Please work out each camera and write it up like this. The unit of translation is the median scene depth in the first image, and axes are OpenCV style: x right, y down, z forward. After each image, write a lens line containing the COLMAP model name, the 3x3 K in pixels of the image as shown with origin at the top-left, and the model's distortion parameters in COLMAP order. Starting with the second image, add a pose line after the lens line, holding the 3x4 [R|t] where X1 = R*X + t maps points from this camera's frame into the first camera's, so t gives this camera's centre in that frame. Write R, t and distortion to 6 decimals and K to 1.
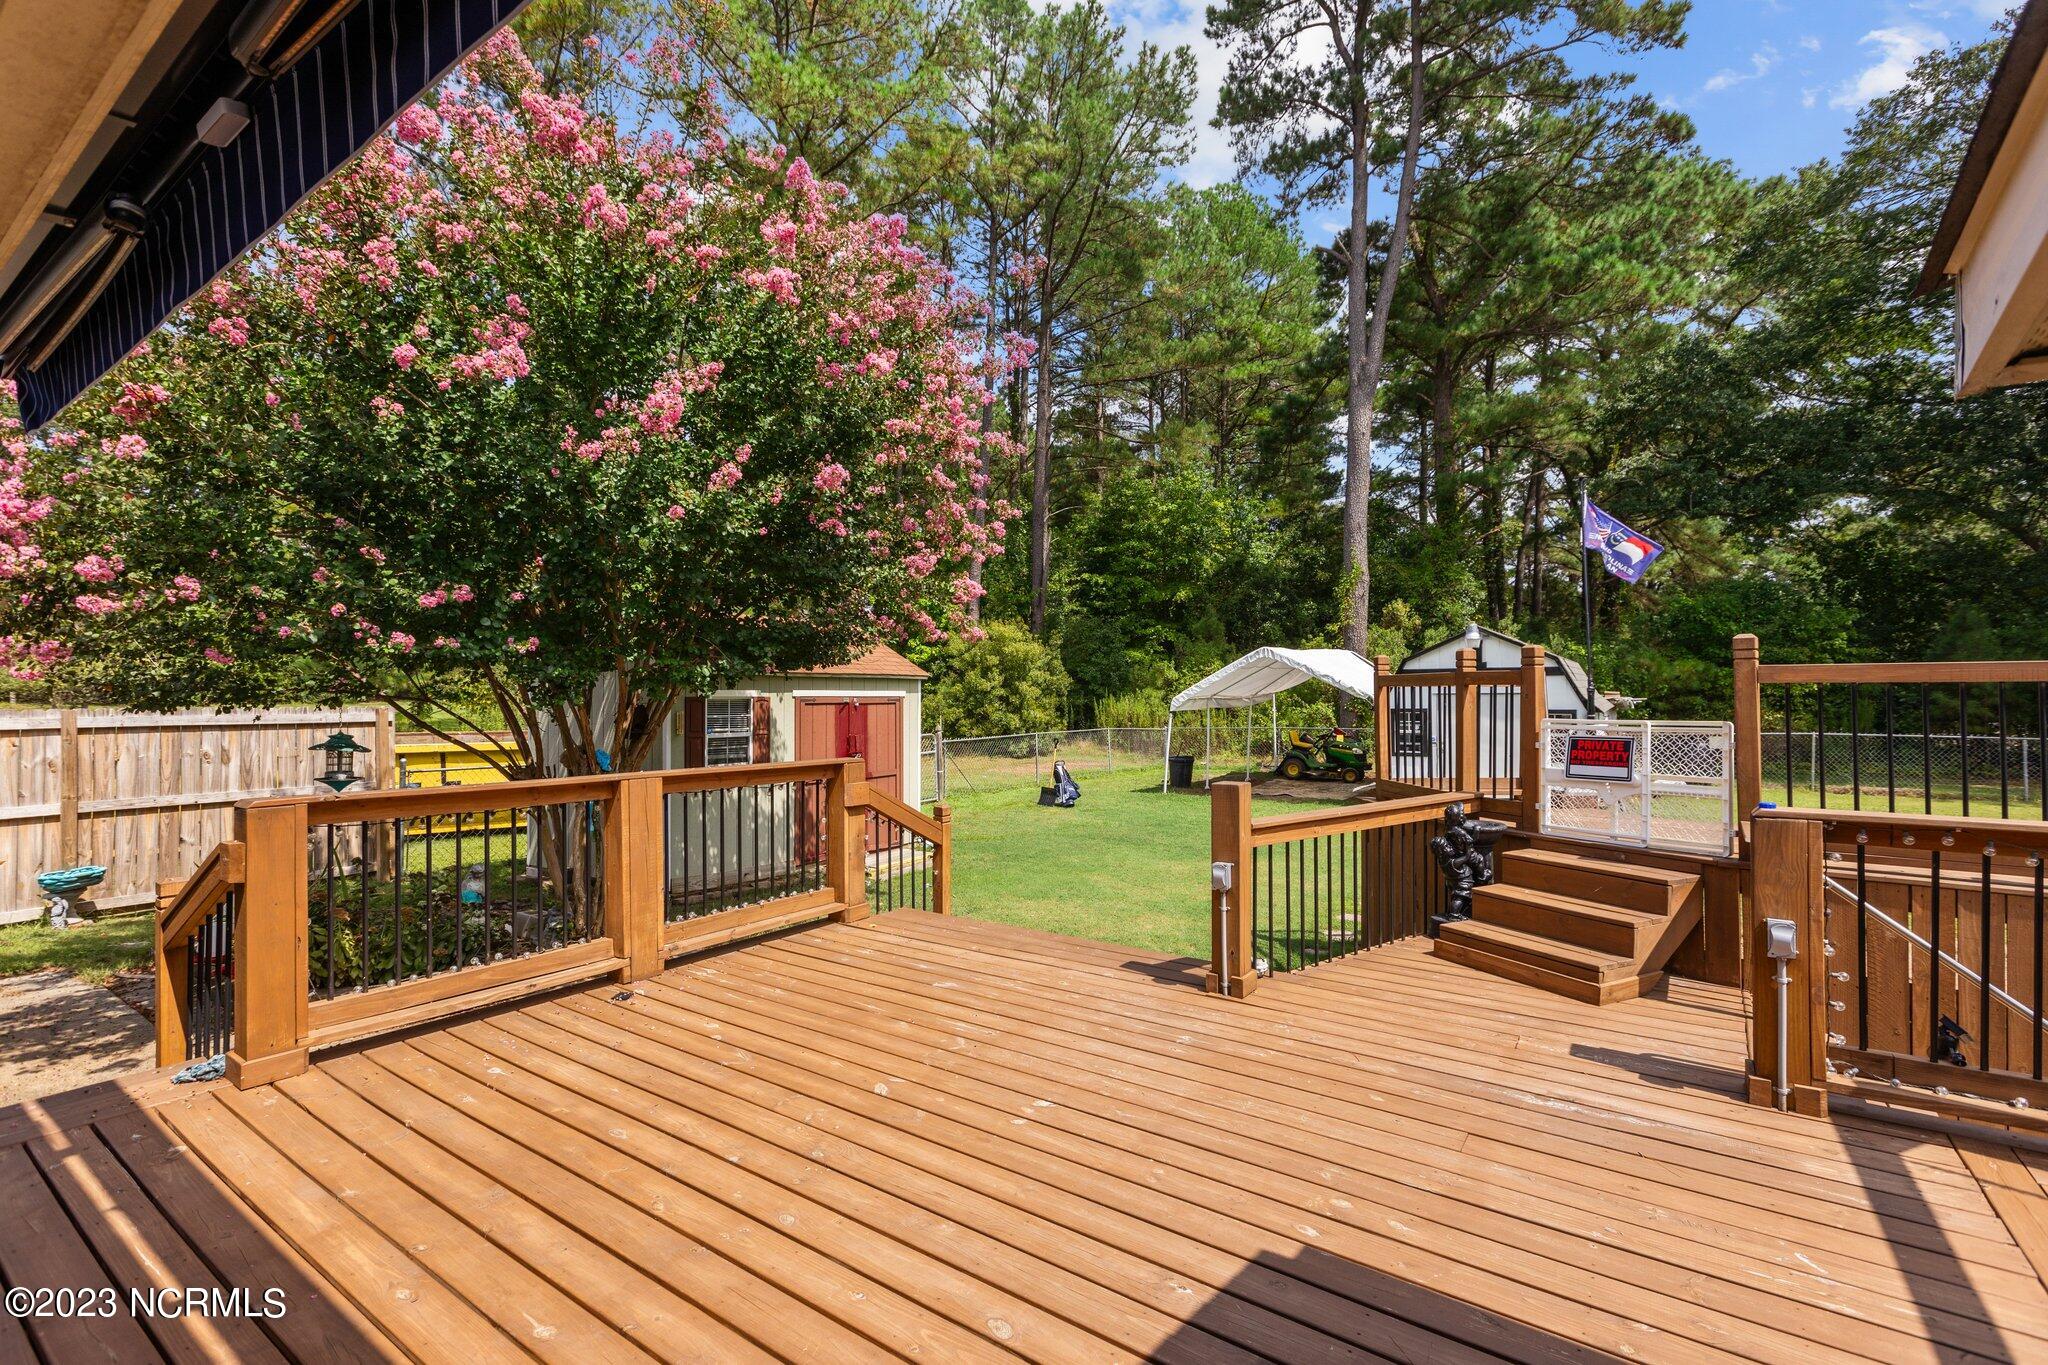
lens RADIAL K [[910.4, 0, 1016.9], [0, 910.4, 688.7], [0, 0, 1]] dist [0.005618, -0.001019]
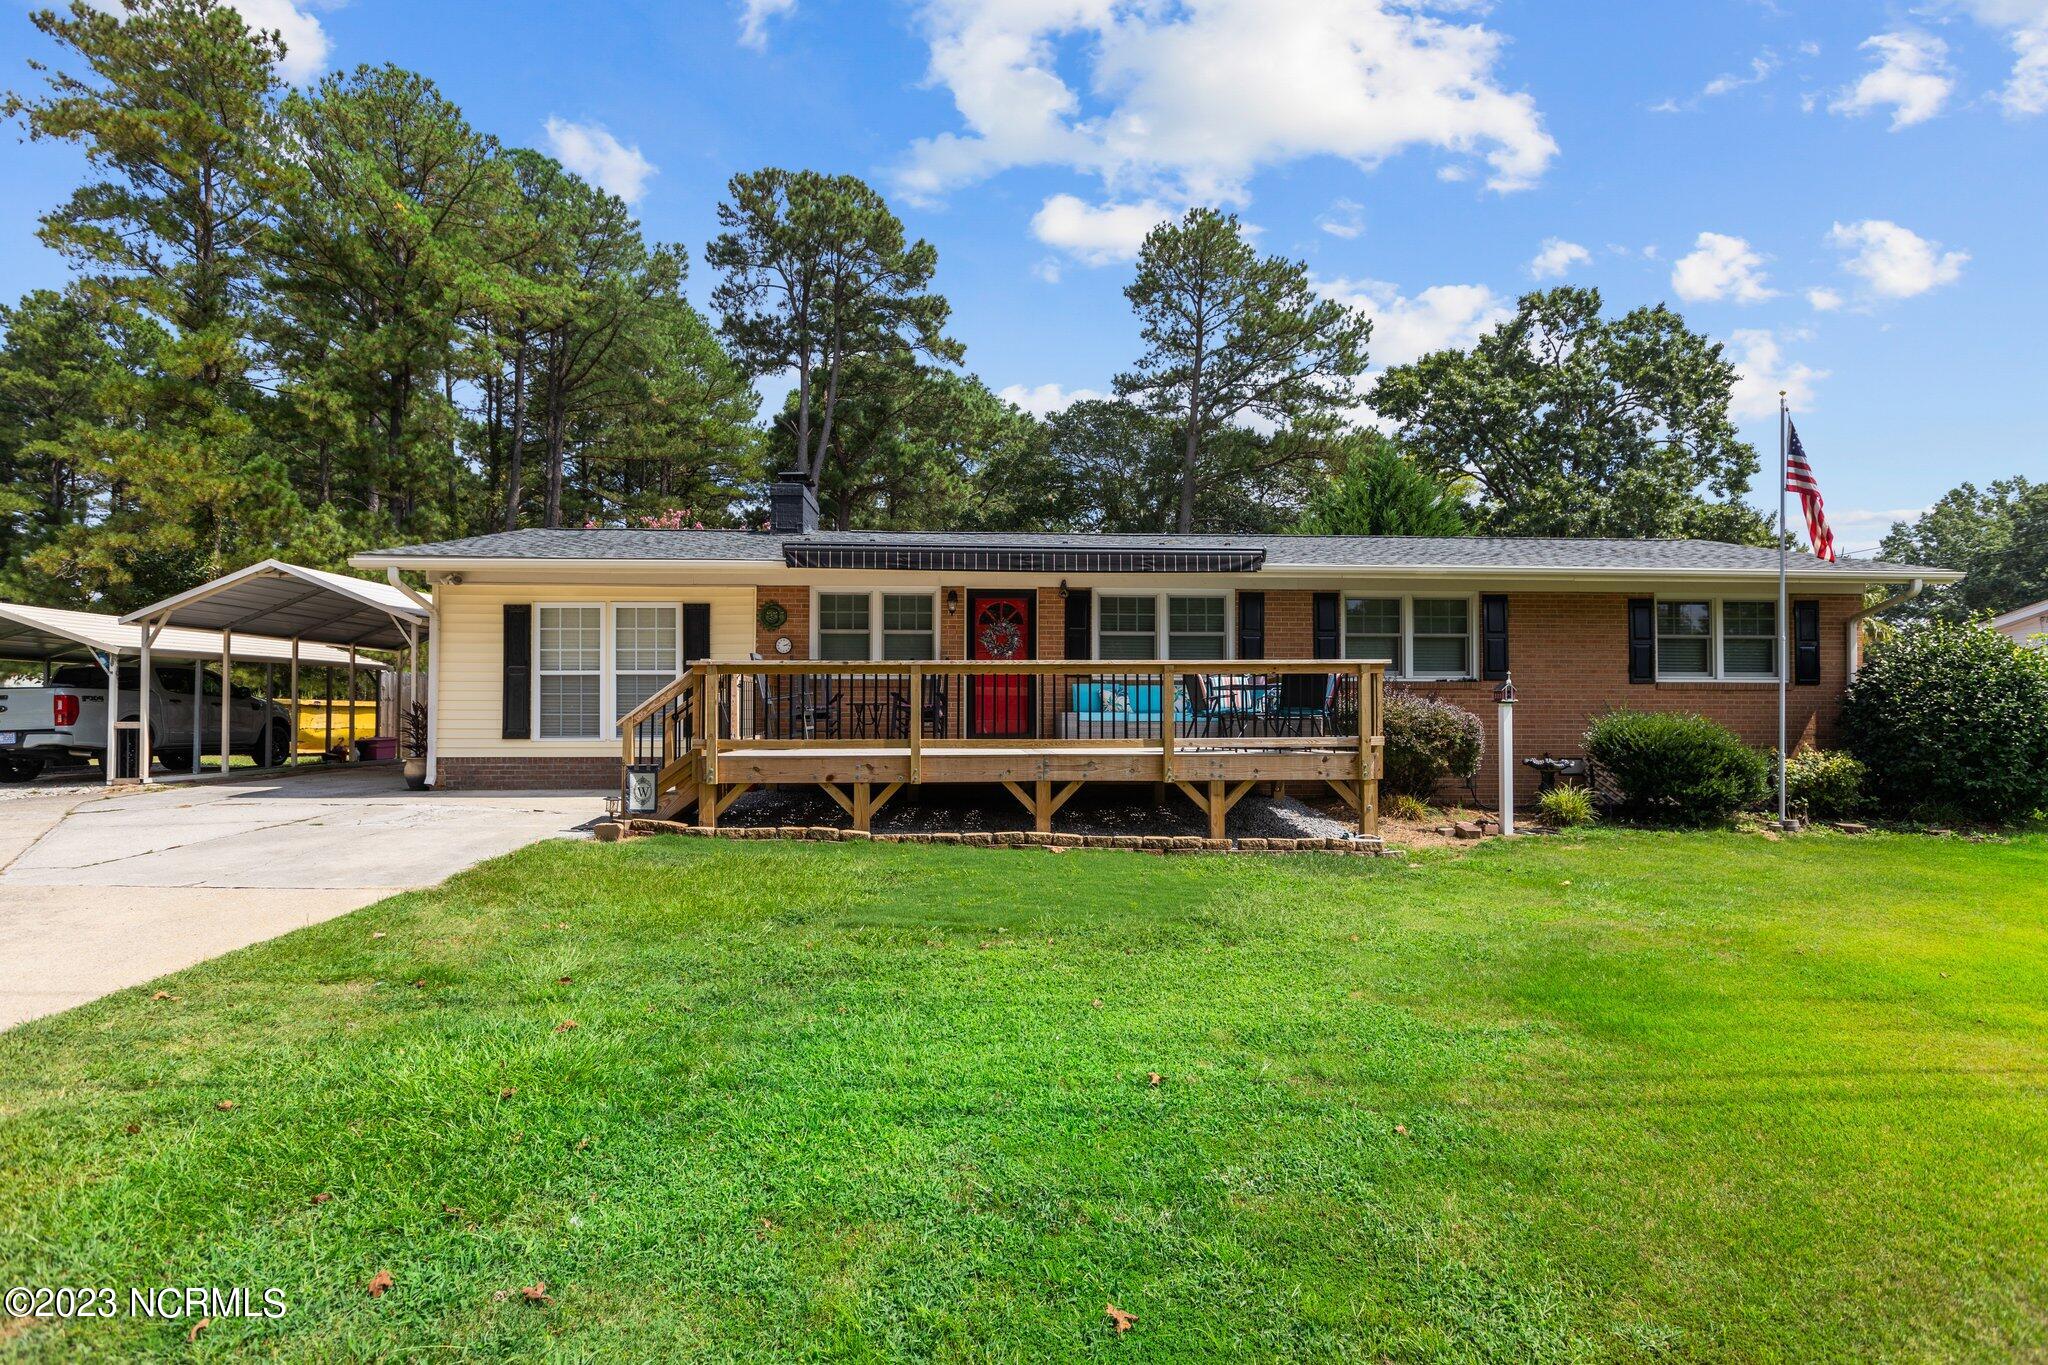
lens RADIAL K [[1002.1, 0, 1014.6], [0, 1002.1, 692.6], [0, 0, 1]] dist [-0.010016, -0.000151]
pose [[0.792400, 0.008202, 0.609947, -1.429650], [-0.000512, 0.999918, -0.012780, 0.060843], [-0.610002, 0.009815, 0.792339, -2.238540]]
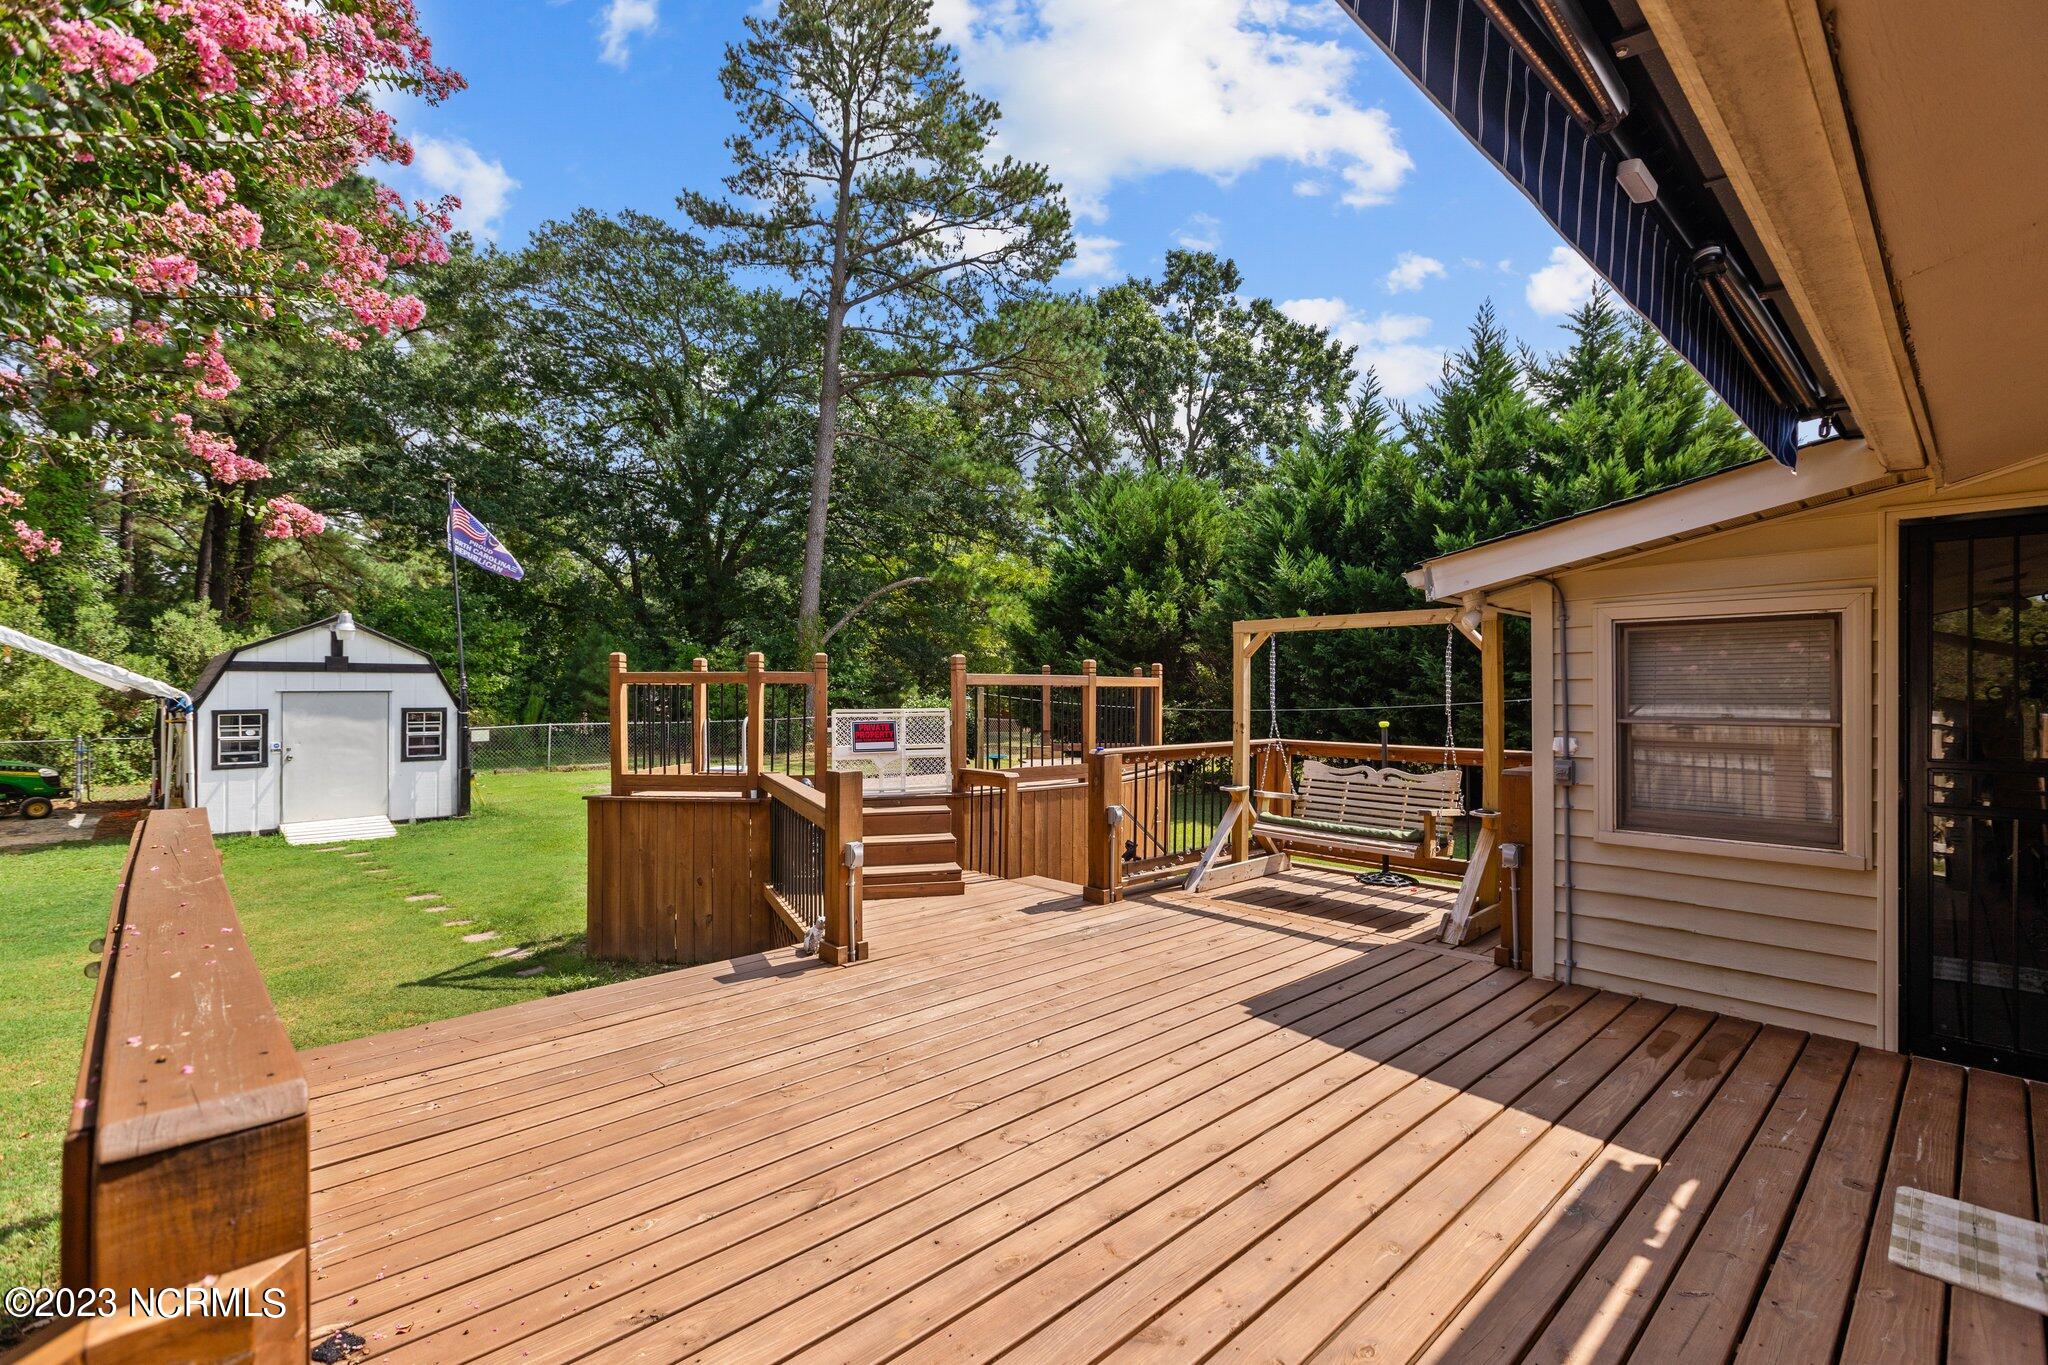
lens RADIAL K [[910.4, 0, 1020.5], [0, 910.4, 691.6], [0, 0, 1]] dist [0.005618, -0.001019]
pose [[0.204928, 0.003691, 0.978770, -0.412514], [-0.007160, 0.999972, -0.002272, 0.005165], [-0.978751, -0.006542, 0.204948, 0.293740]]
